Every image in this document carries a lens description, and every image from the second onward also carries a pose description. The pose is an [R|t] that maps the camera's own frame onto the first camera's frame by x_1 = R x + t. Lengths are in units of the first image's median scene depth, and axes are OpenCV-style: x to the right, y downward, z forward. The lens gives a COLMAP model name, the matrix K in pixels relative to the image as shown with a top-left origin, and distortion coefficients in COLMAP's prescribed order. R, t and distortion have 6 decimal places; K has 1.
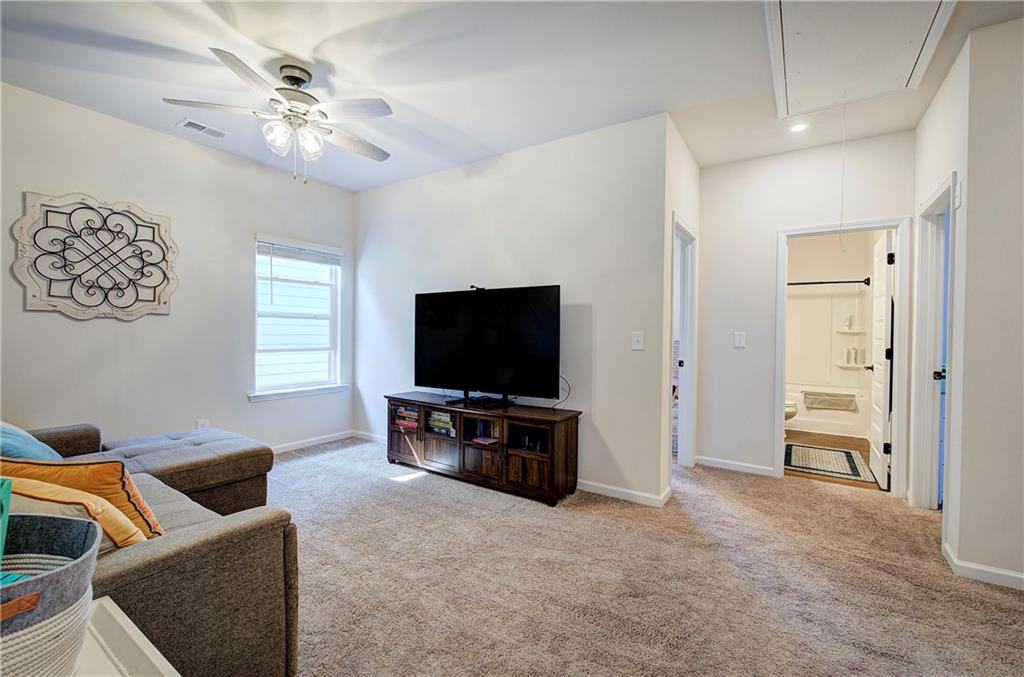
lens RADIAL K [[433.6, 0, 517.8], [0, 433.6, 338.2], [0, 0, 1]] dist [0.000831, 0.000154]
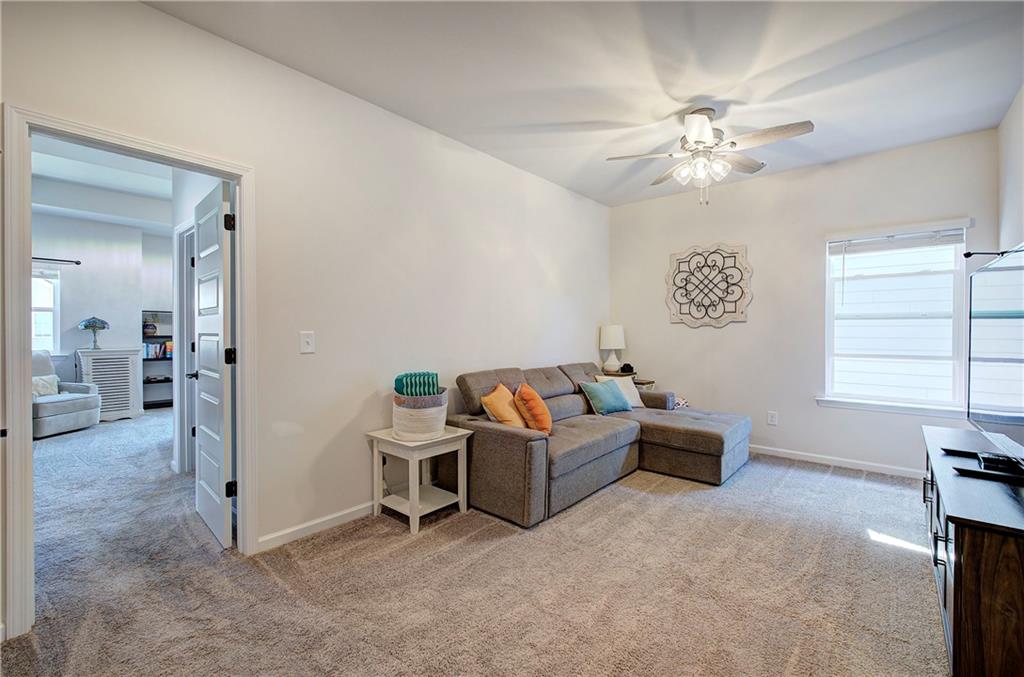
lens RADIAL K [[433.6, 0, 517.8], [0, 433.6, 338.2], [0, 0, 1]] dist [0.000831, 0.000154]
pose [[-0.108726, 0.002891, -0.994068, 0.583658], [-0.016058, 0.999860, 0.004664, -0.001826], [0.993942, 0.016470, -0.108664, 0.530618]]
